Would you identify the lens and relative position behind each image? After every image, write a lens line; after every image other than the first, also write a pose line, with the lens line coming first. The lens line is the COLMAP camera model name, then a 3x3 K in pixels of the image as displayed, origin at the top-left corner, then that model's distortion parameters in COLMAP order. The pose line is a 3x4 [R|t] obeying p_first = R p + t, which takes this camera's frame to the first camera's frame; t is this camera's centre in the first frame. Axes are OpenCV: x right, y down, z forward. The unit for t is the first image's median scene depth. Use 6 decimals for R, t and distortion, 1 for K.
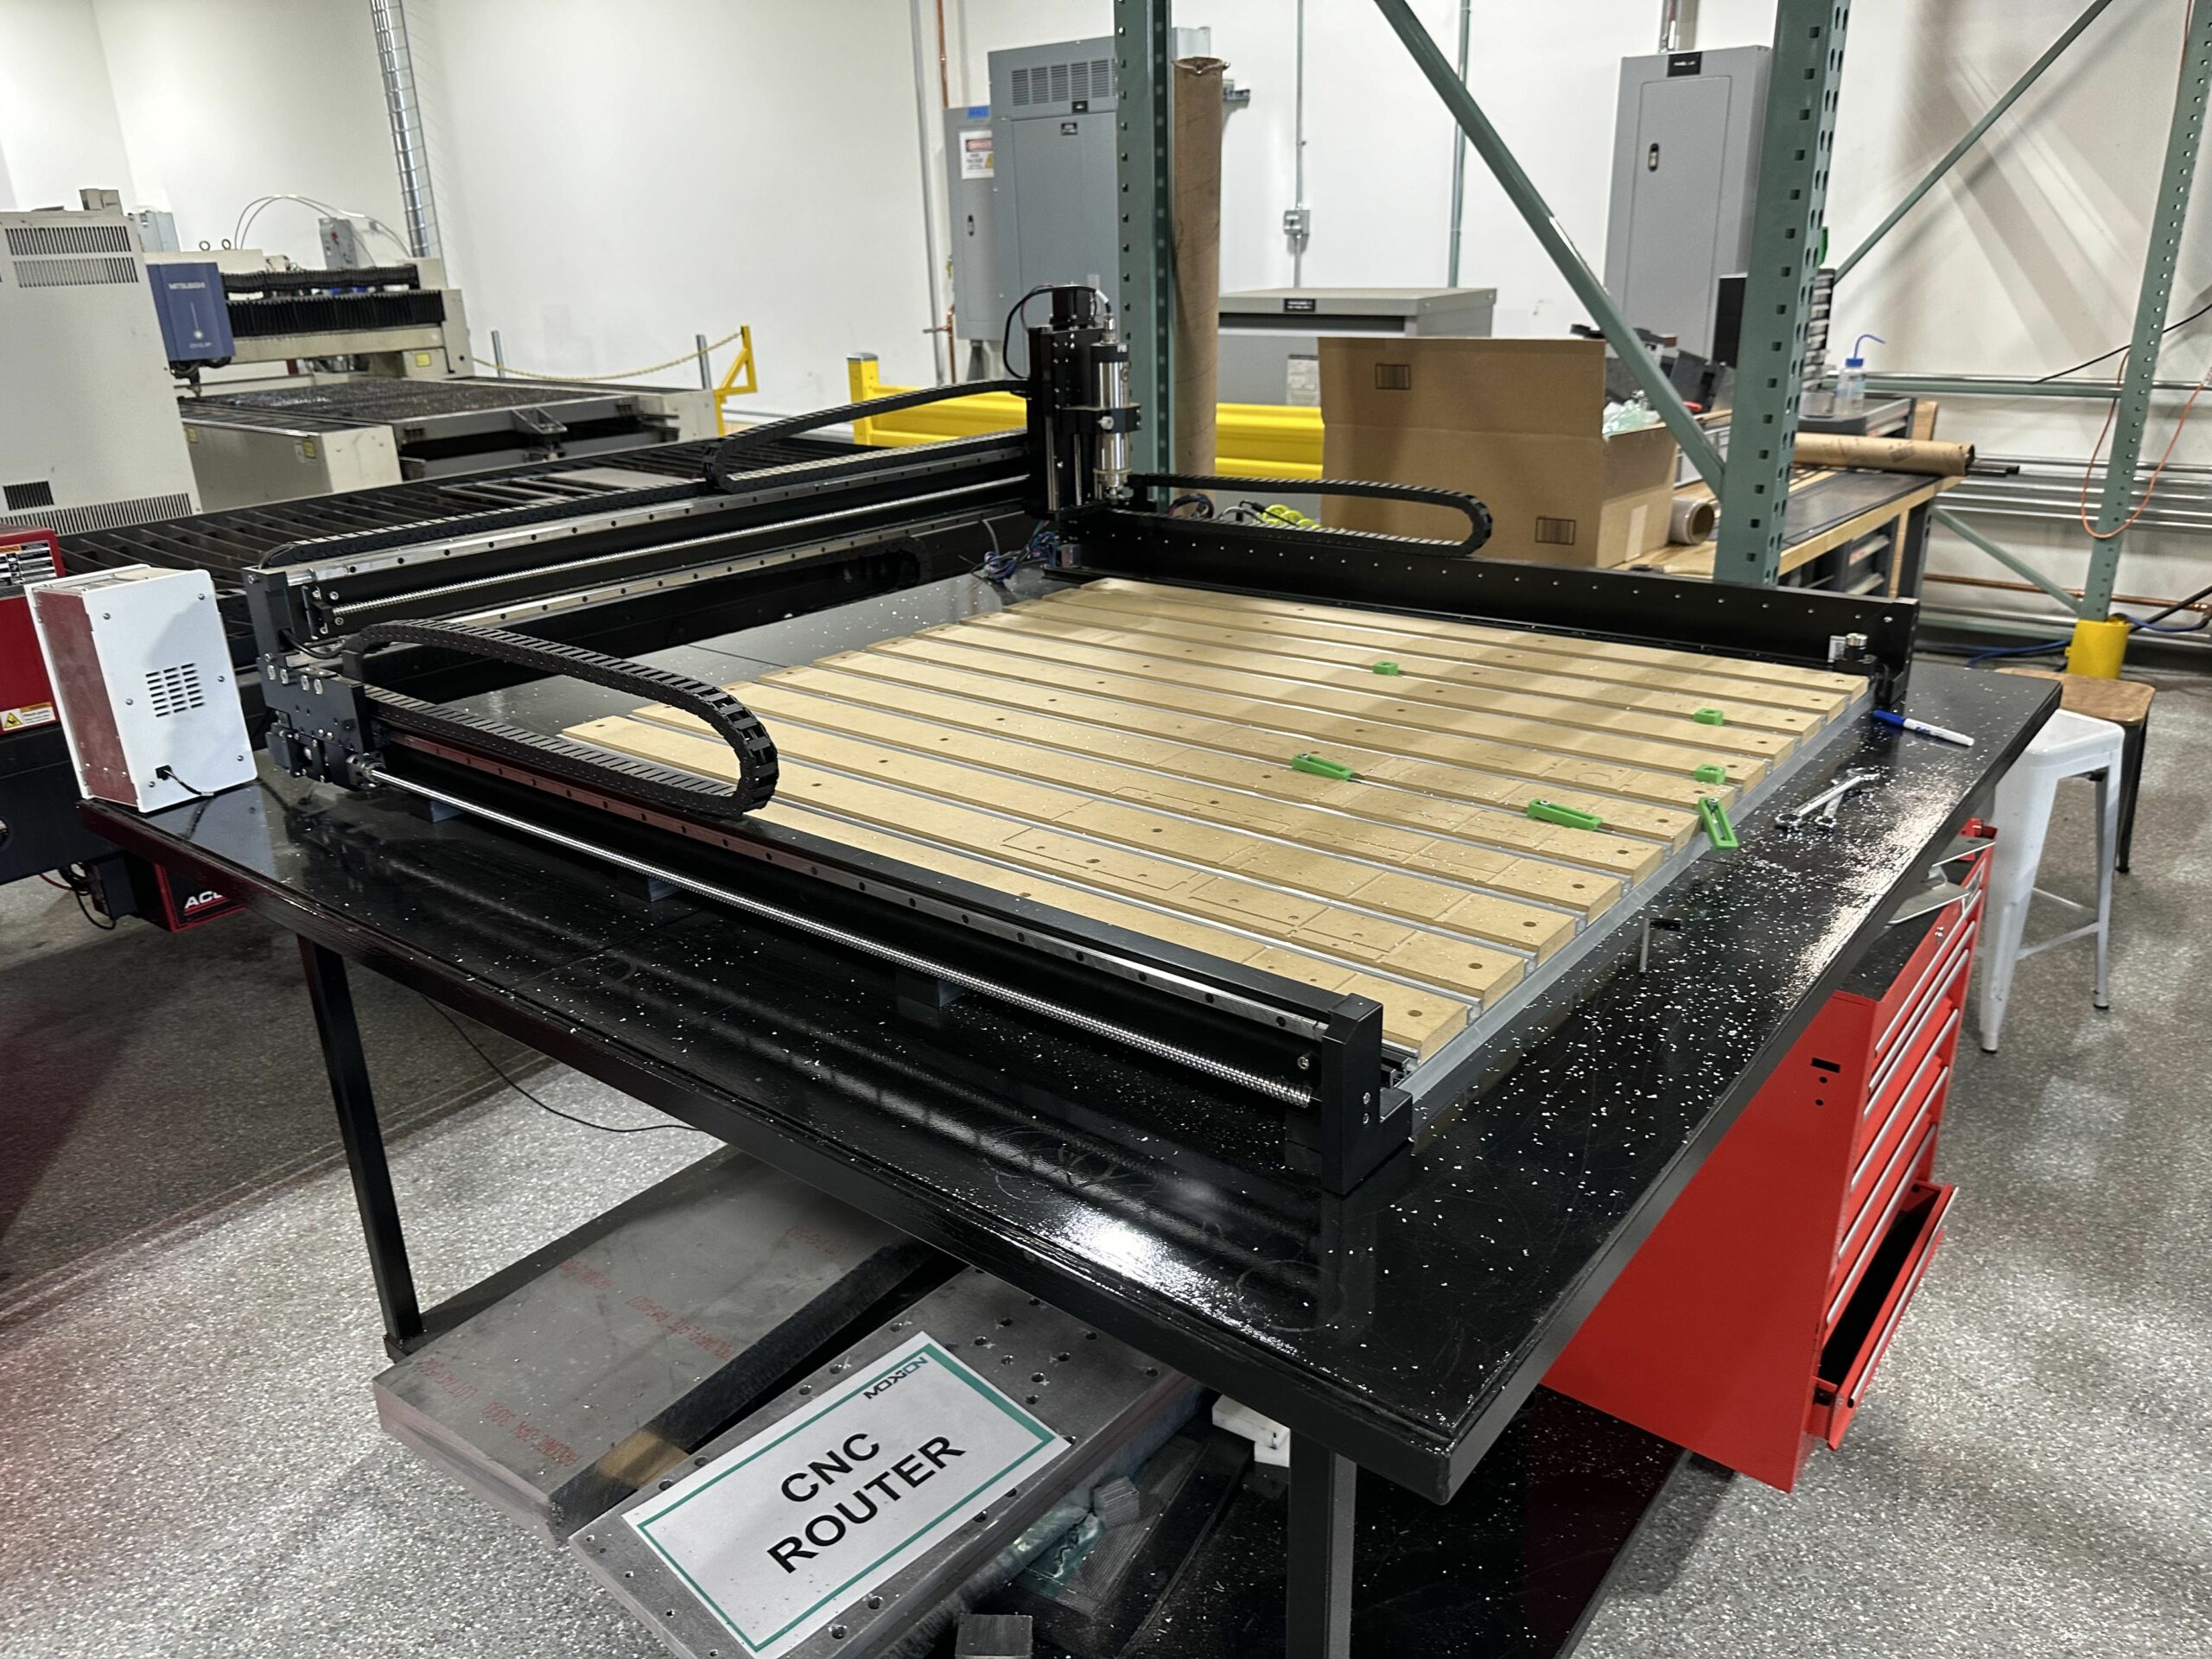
lens RADIAL K [[1573.8, 0, 1103.3], [0, 1573.8, 823.7], [0, 0, 1]] dist [-0.004336, -0.009352]
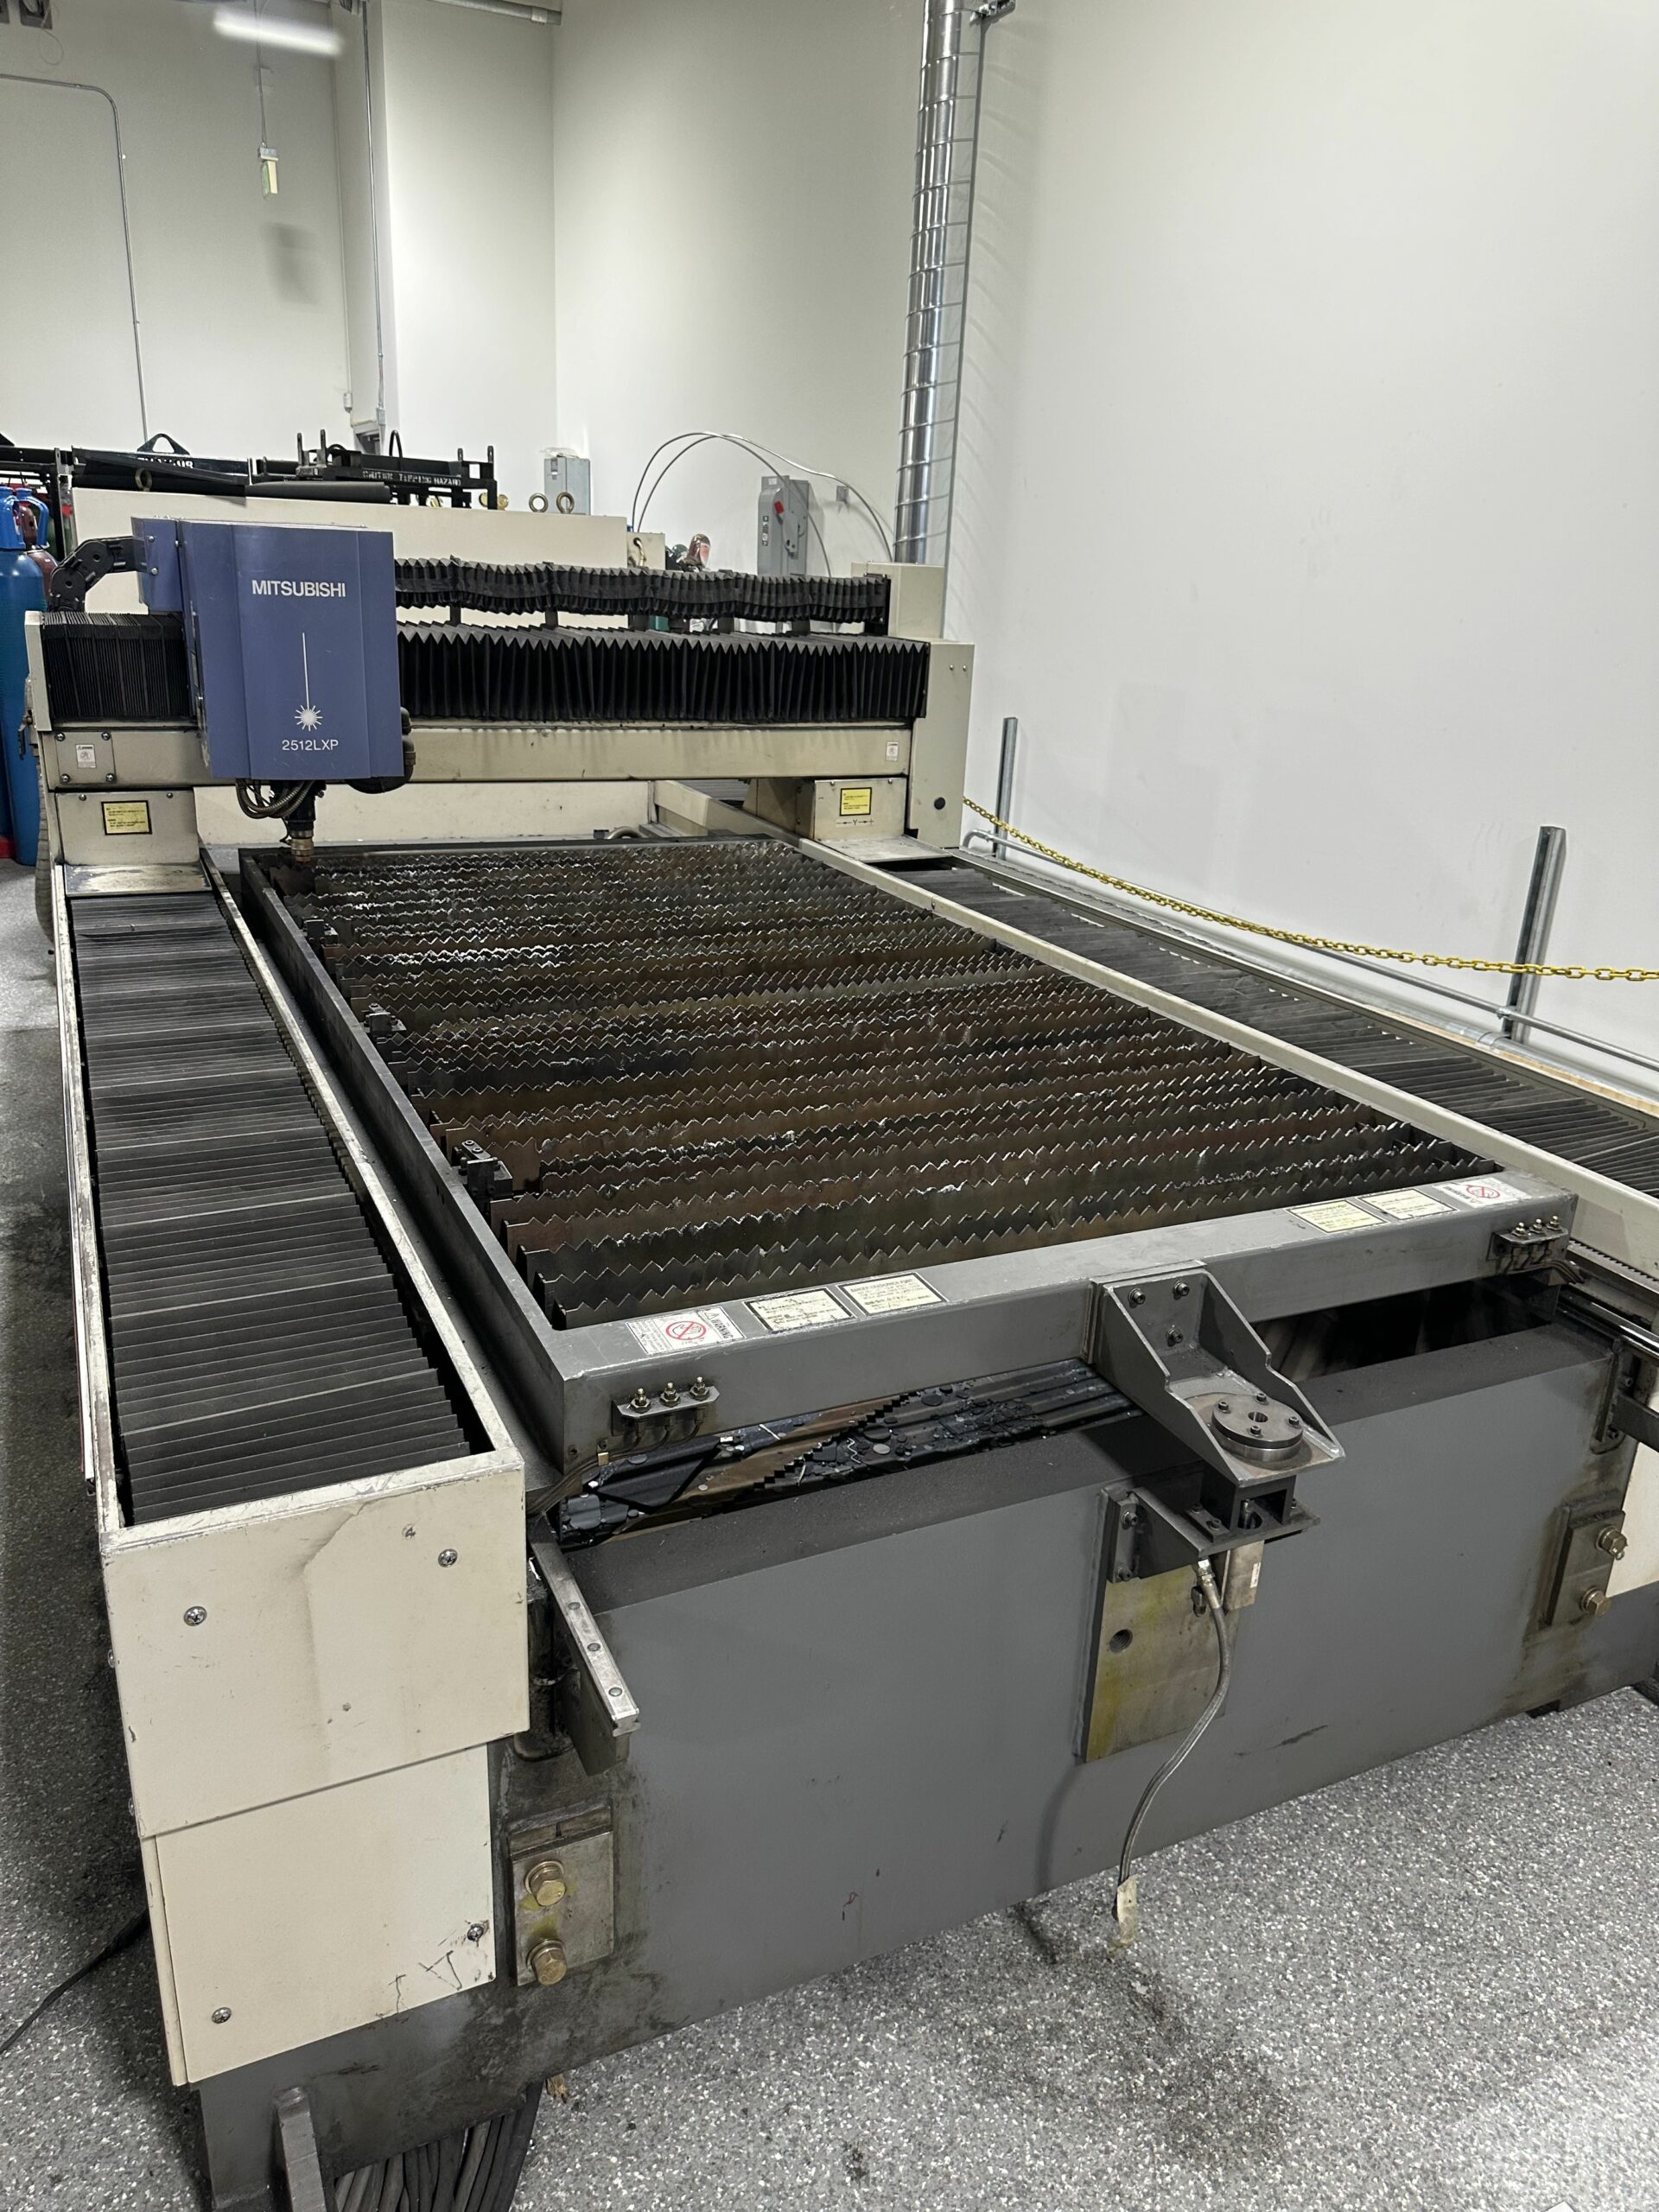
lens RADIAL K [[1573.8, 0, 838.2], [0, 1573.8, 1104.7], [0, 0, 1]] dist [-0.004336, -0.009352]
pose [[0.901008, 0.212629, -0.378119, -0.258613], [-0.221252, 0.974989, 0.021057, -0.222798], [0.373139, 0.064687, 0.925518, 0.609077]]
